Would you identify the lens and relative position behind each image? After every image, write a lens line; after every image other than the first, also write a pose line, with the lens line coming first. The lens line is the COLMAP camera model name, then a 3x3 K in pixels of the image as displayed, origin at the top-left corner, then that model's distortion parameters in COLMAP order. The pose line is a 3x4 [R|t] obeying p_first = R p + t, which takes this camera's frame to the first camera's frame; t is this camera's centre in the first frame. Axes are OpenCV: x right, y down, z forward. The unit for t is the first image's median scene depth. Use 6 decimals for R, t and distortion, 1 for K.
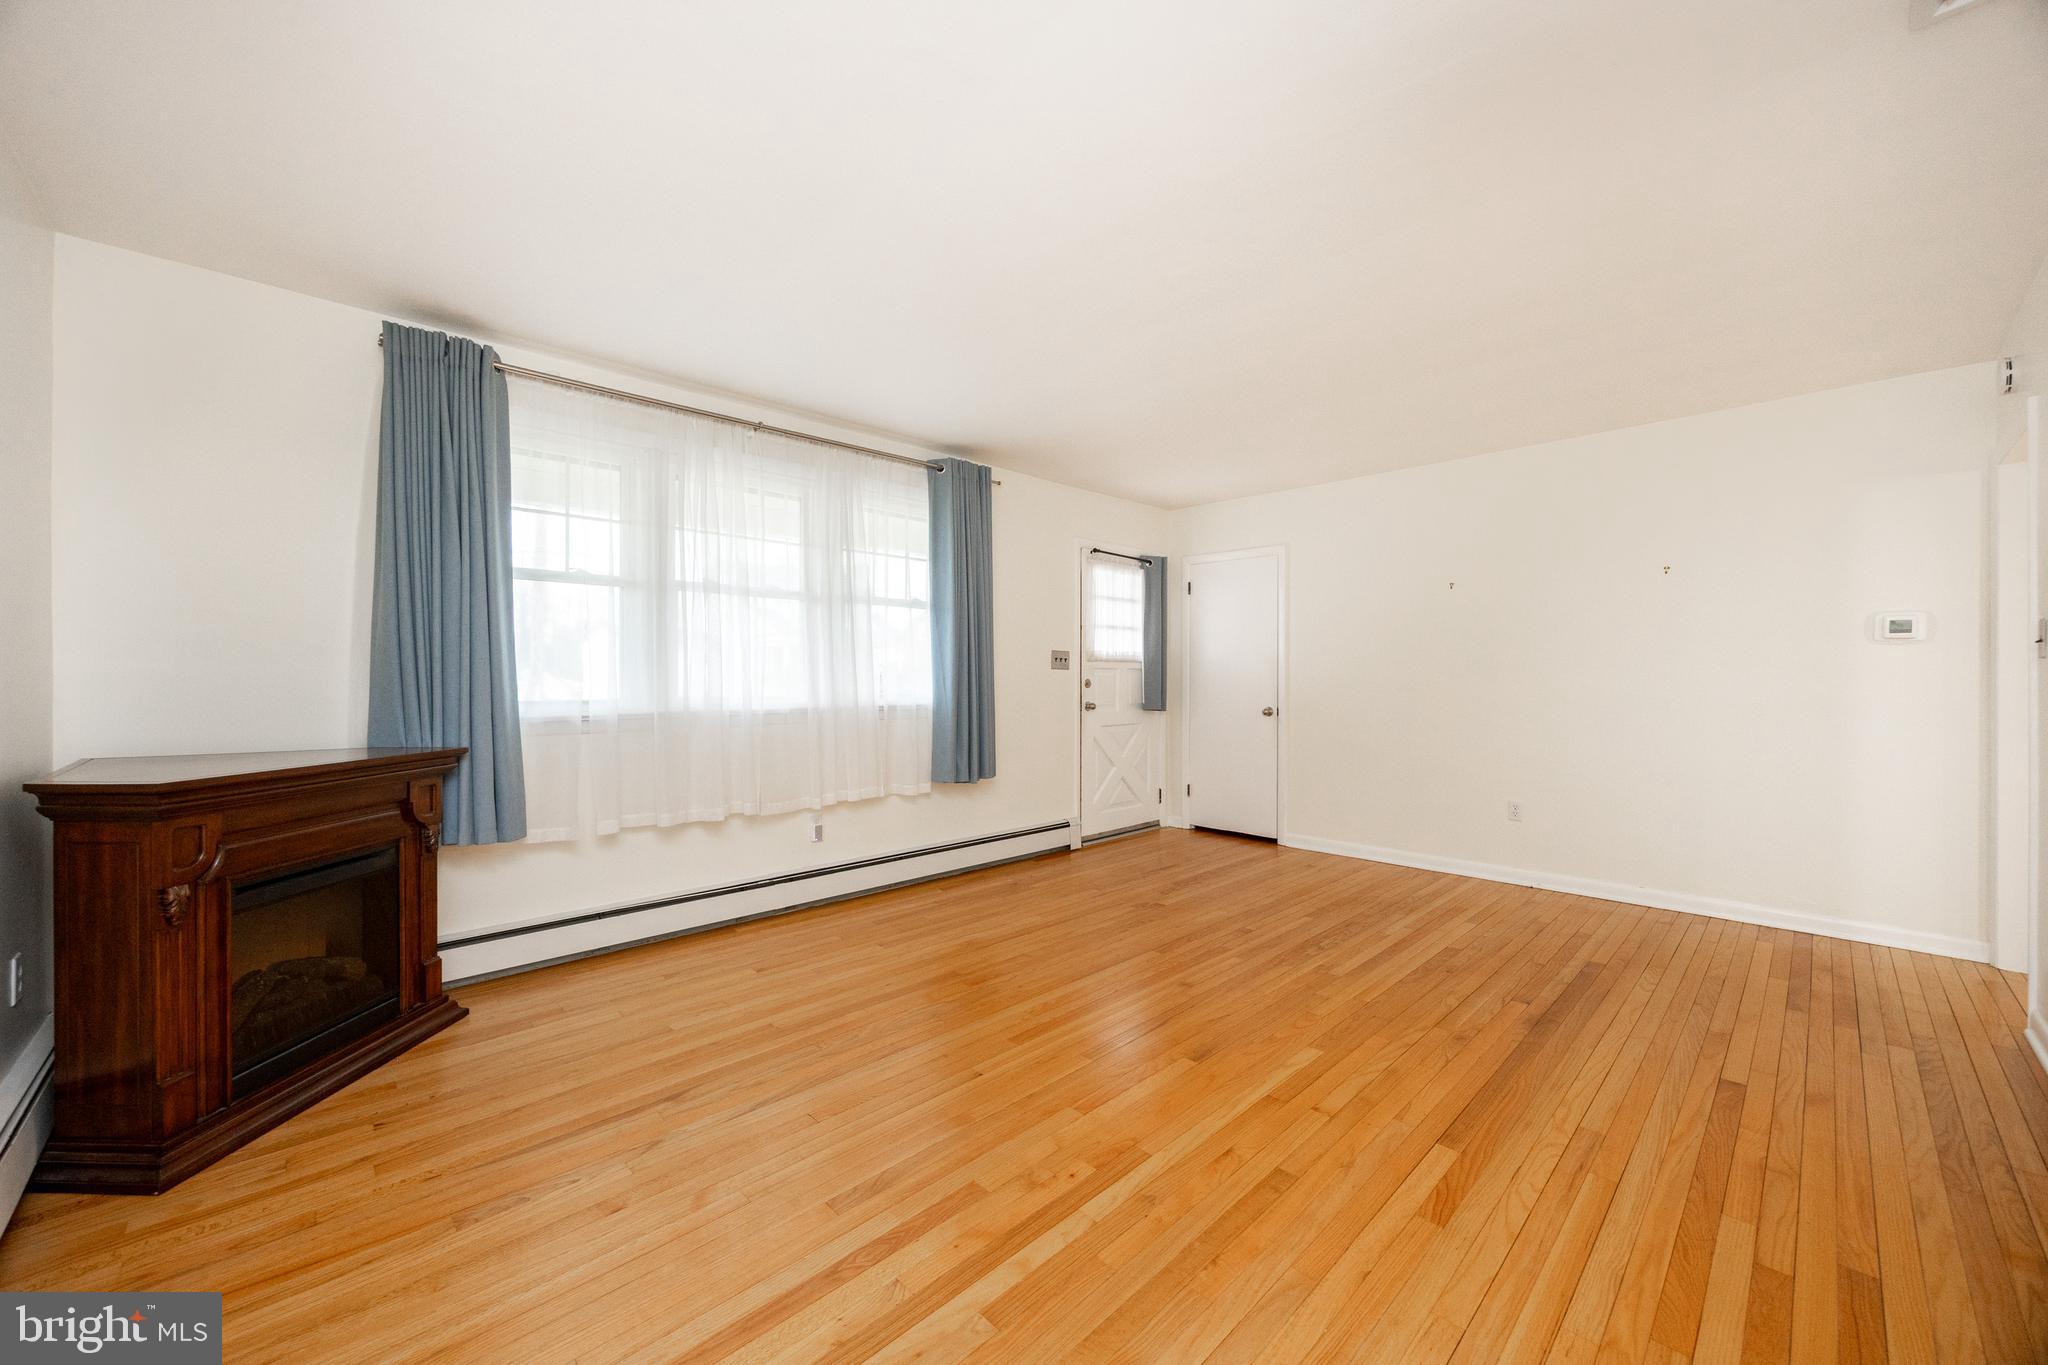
lens RADIAL K [[775.3, 0, 1024.0], [0, 775.3, 682.5], [0, 0, 1]] dist [-0.000987, -0.000205]
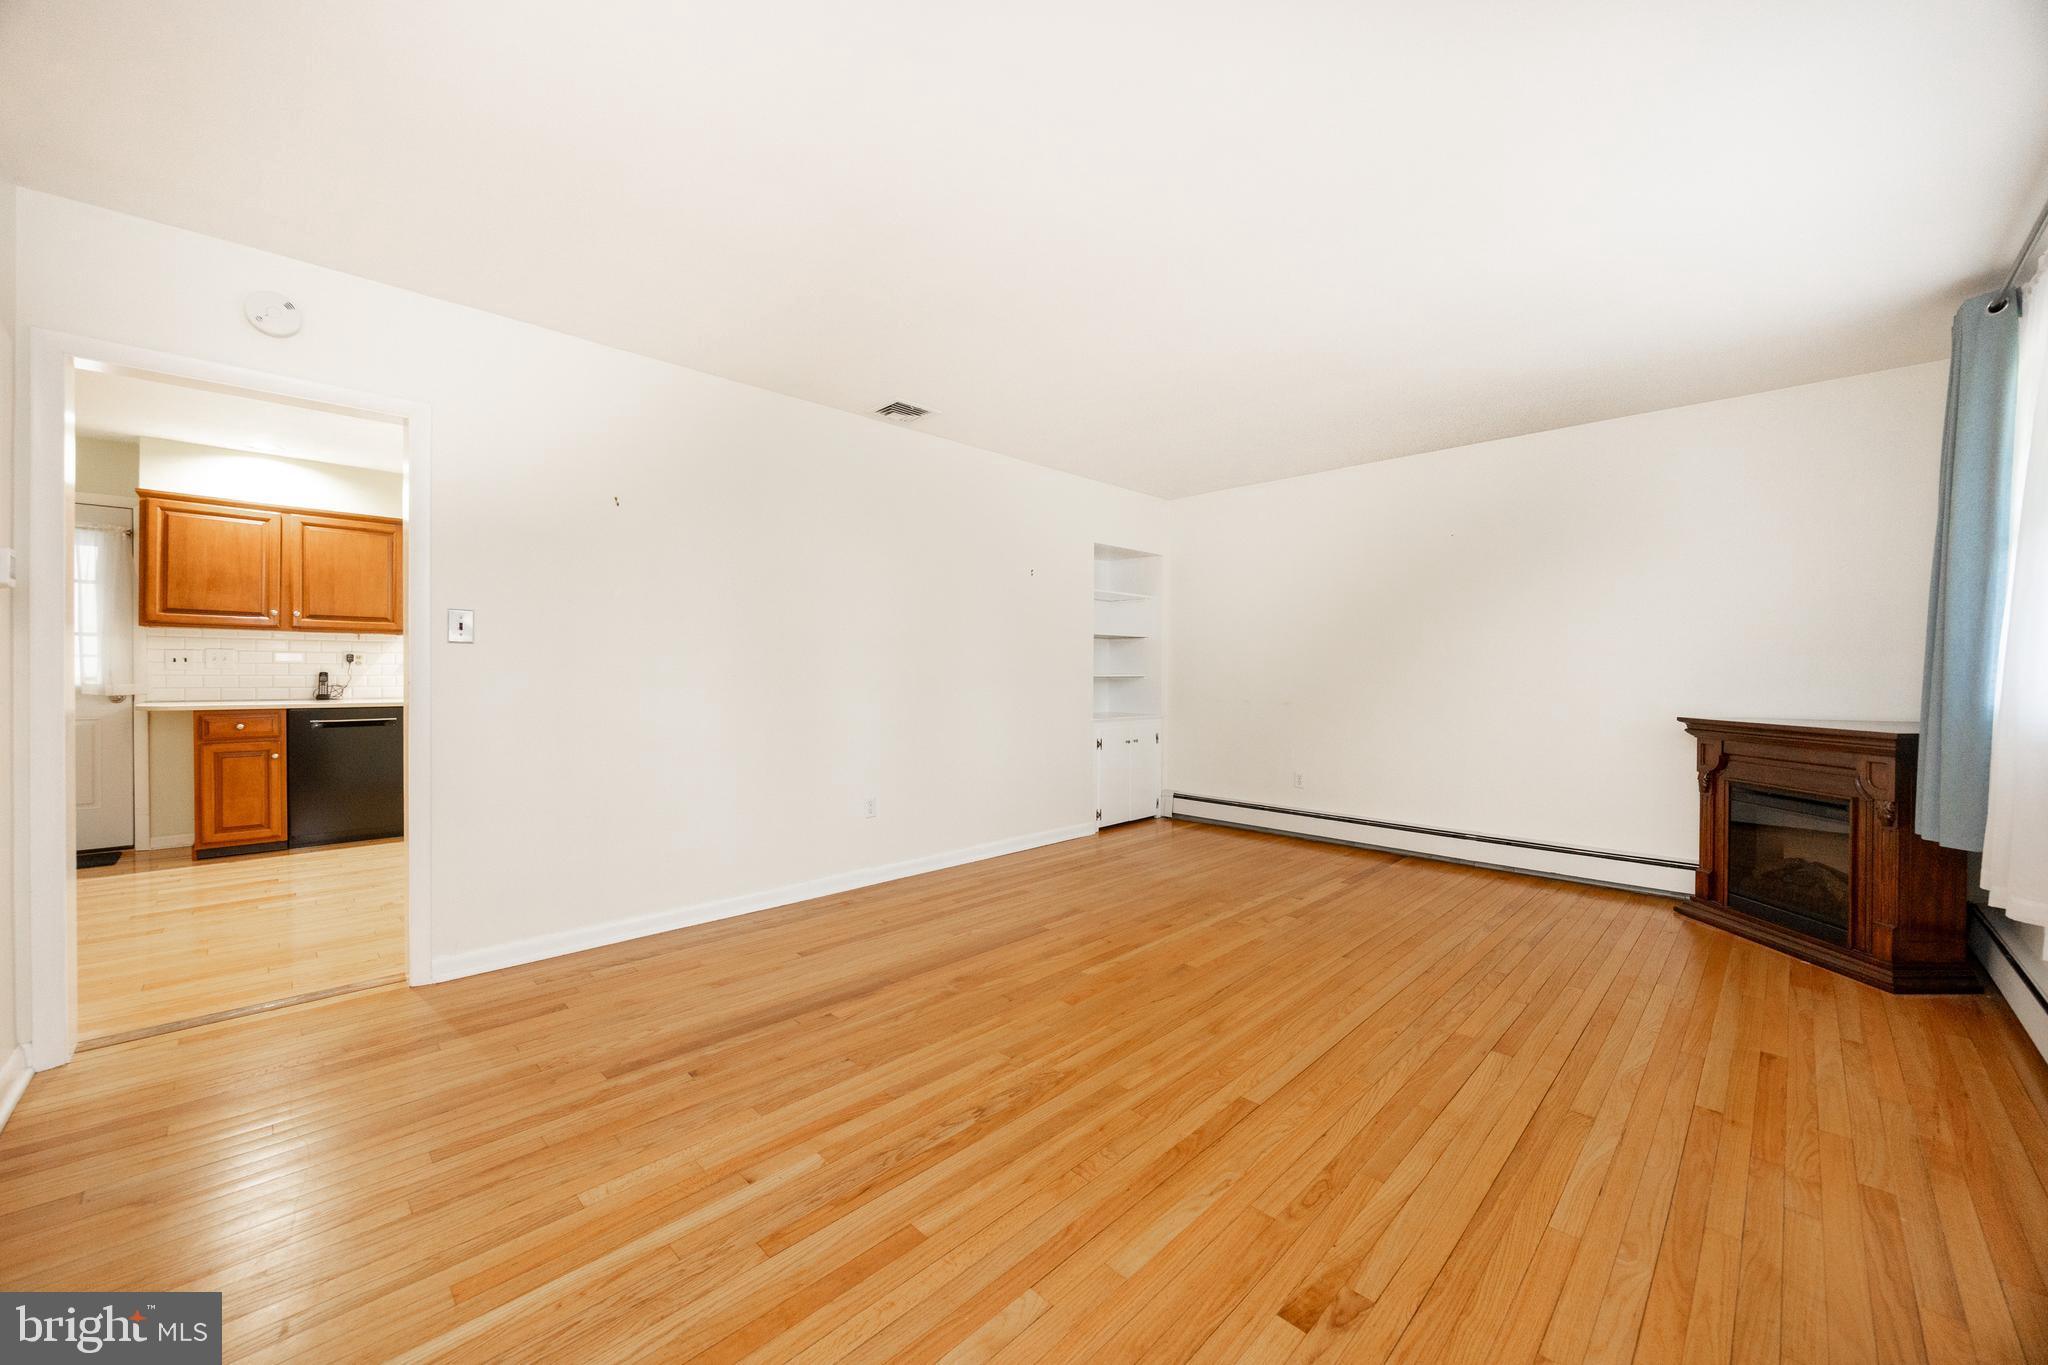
lens RADIAL K [[775.3, 0, 1024.0], [0, 775.3, 682.5], [0, 0, 1]] dist [-0.000987, -0.000205]
pose [[-0.999904, -0.000560, -0.013846, 0.413231], [-0.000855, 0.999772, 0.021329, -0.000572], [0.013831, 0.021339, -0.999677, 1.840274]]
